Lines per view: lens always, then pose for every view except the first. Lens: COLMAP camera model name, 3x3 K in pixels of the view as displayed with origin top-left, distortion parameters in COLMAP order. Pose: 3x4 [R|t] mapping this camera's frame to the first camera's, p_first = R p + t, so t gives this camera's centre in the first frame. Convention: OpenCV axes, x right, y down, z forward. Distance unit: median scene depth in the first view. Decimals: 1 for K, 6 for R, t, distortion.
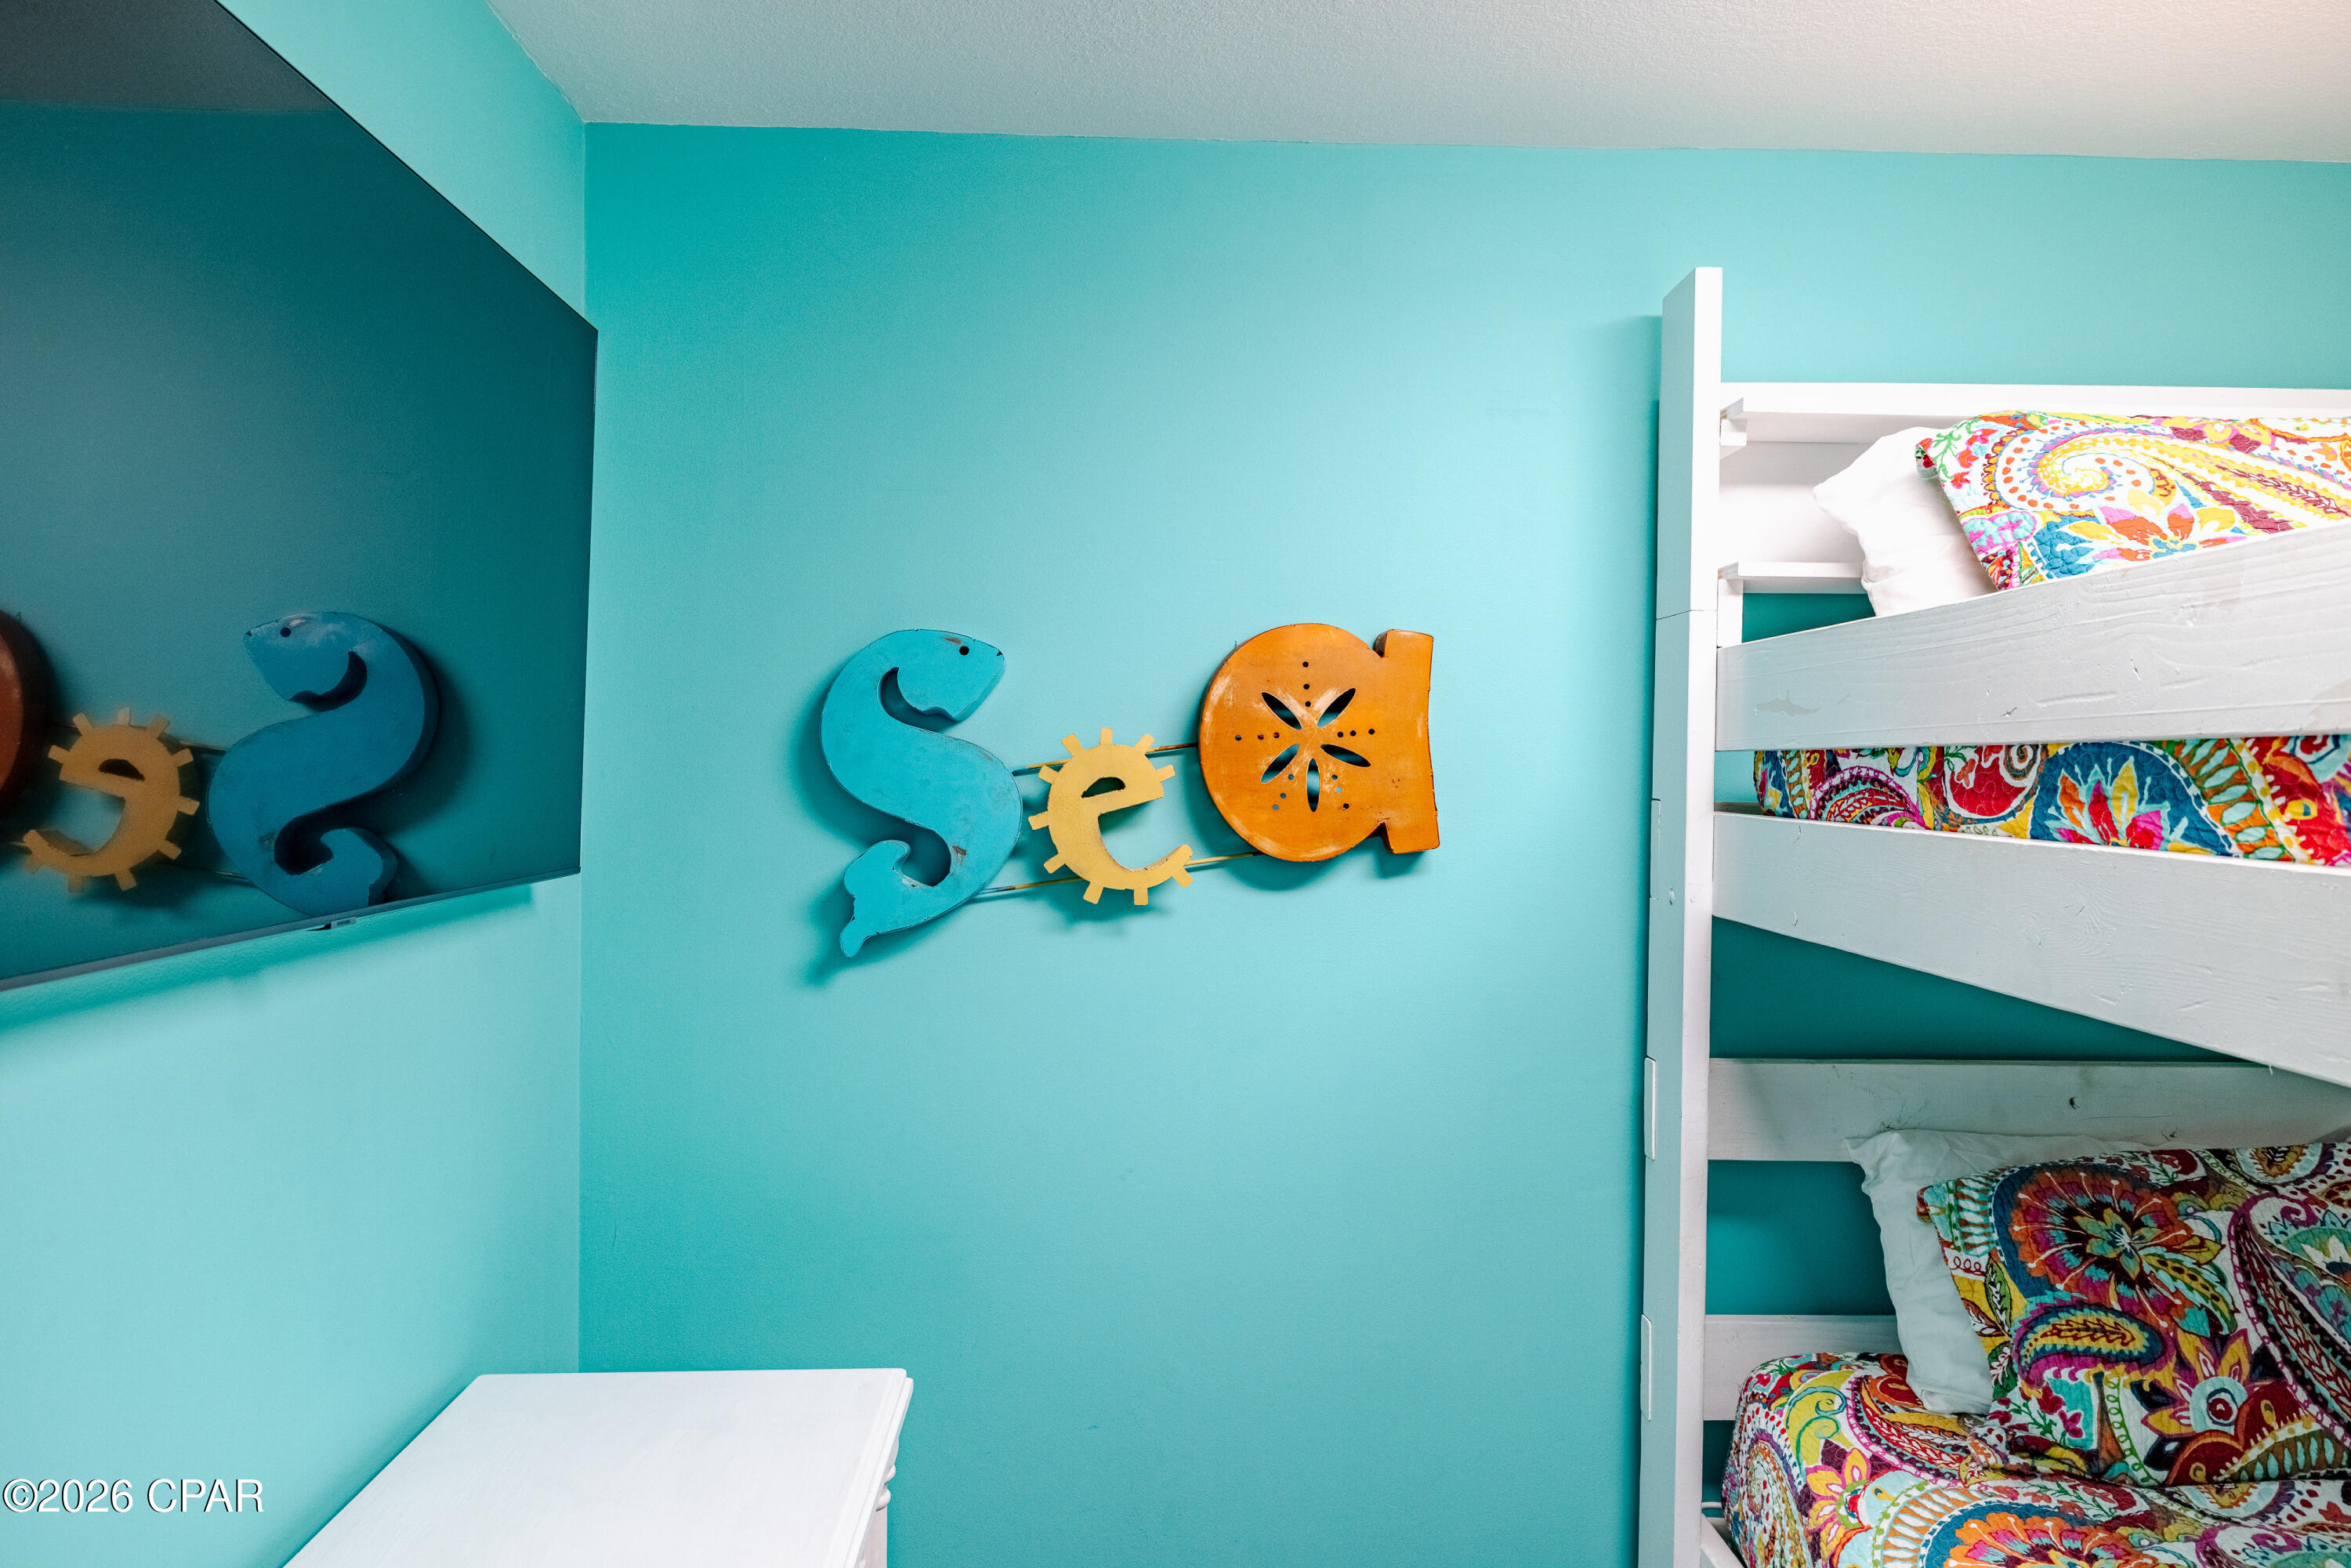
lens RADIAL K [[1495.8, 0, 1150.8], [0, 1495.8, 780.8], [0, 0, 1]] dist [-0.003993, -0.006659]
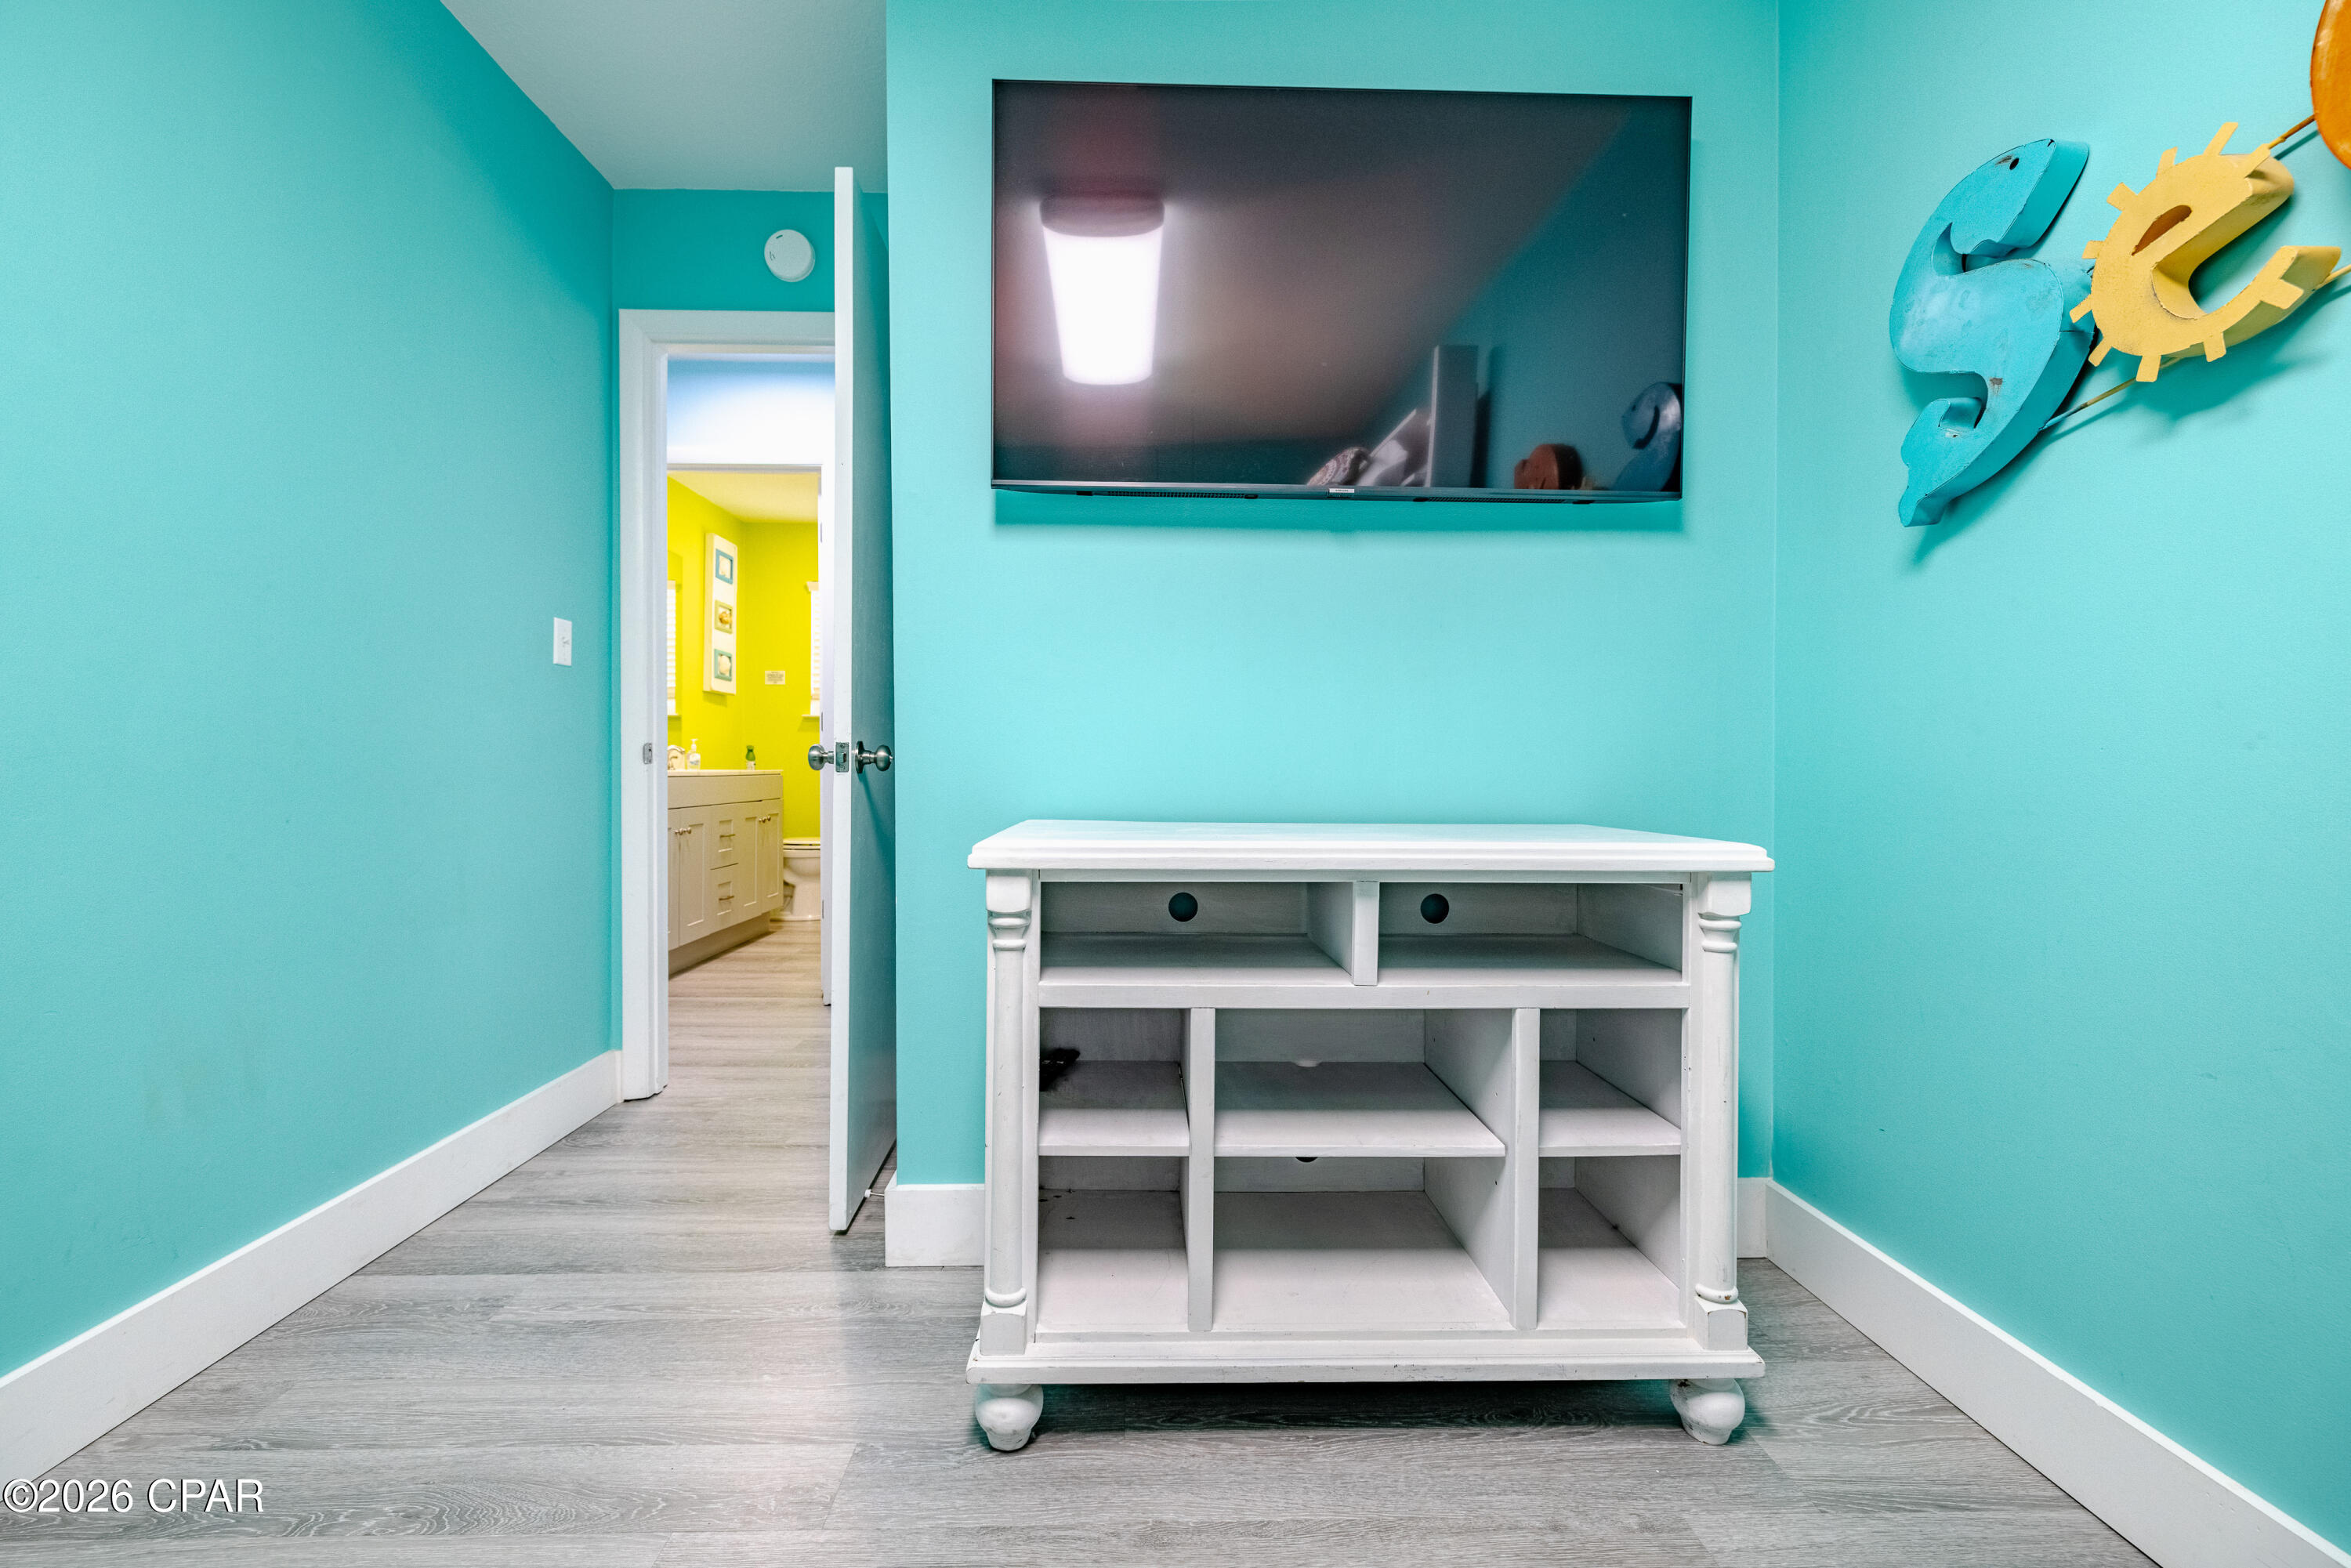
lens RADIAL K [[974.6, 0, 1165.8], [0, 974.6, 776.6], [0, 0, 1]] dist [0.000842, -0.000013]
pose [[0.001491, 0.004182, -0.999990, 0.481933], [-0.012772, 0.999910, 0.004163, 0.297589], [0.999917, 0.012766, 0.001545, 0.483536]]
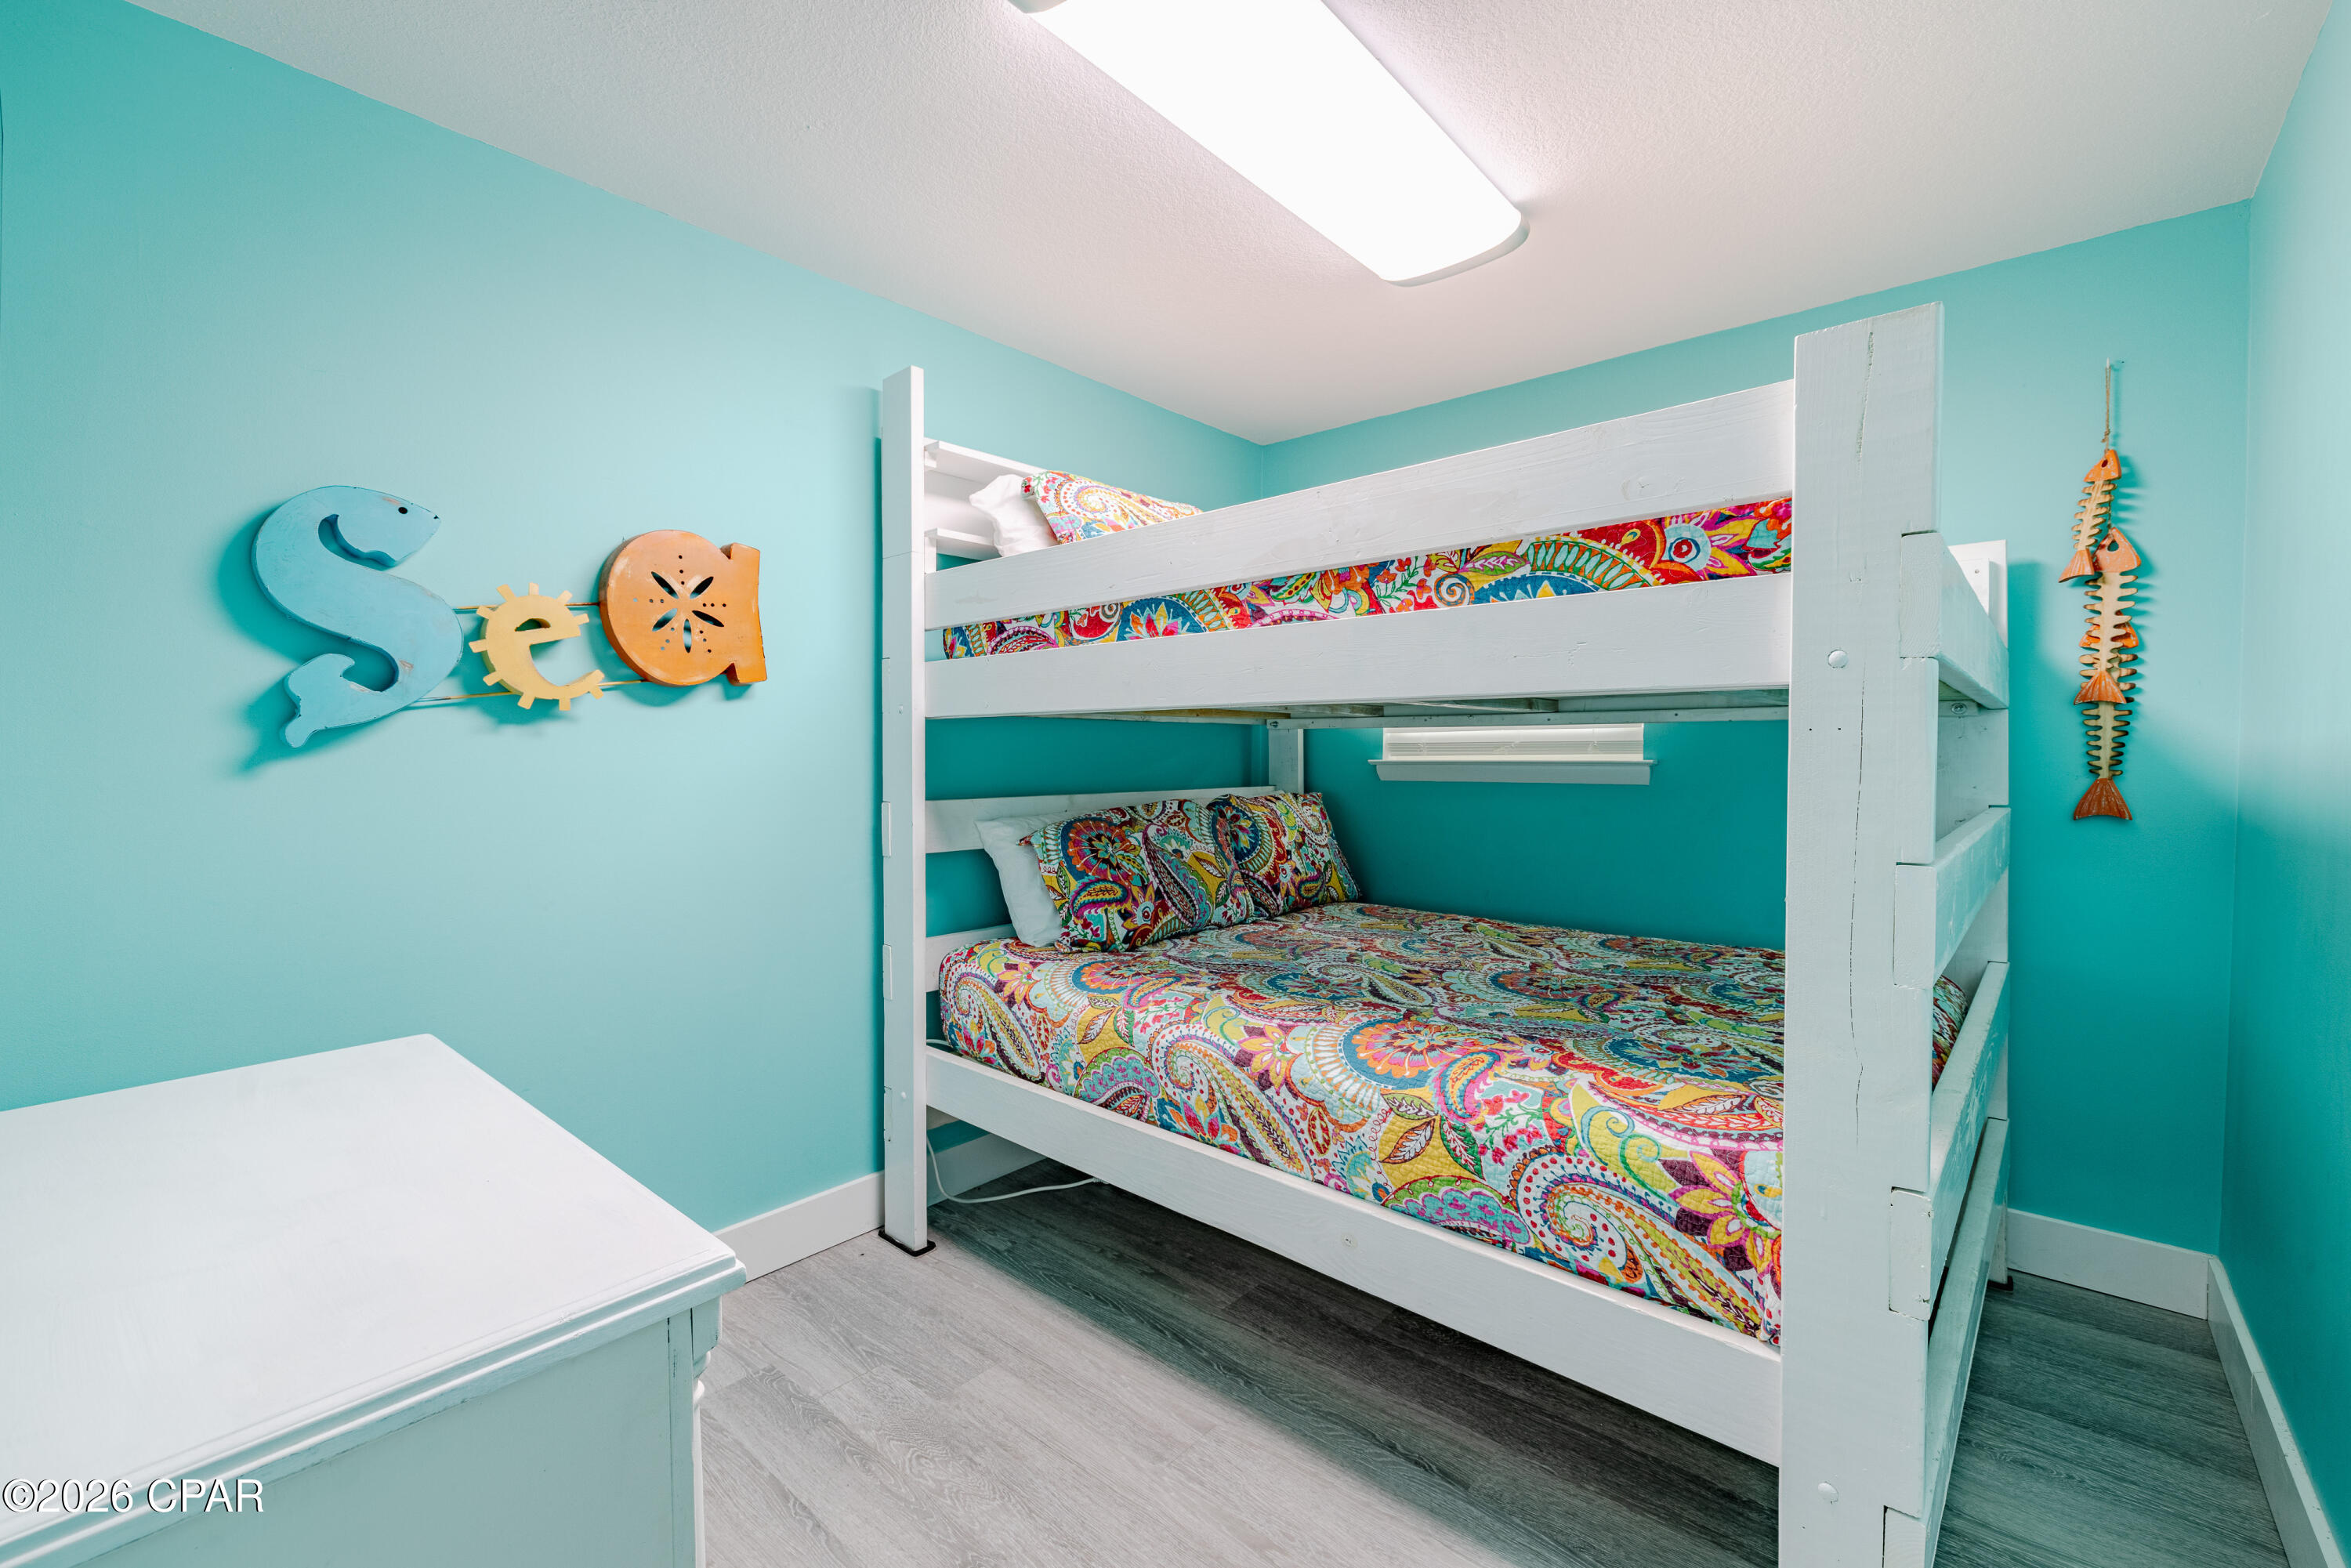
lens RADIAL K [[974.6, 0, 1172.8], [0, 974.6, 778.9], [0, 0, 1]] dist [0.000842, -0.000013]
pose [[0.680576, -0.031005, 0.732021, -0.297583], [0.016822, 0.999502, 0.026693, 0.134067], [-0.732484, -0.005853, 0.680759, -0.061527]]
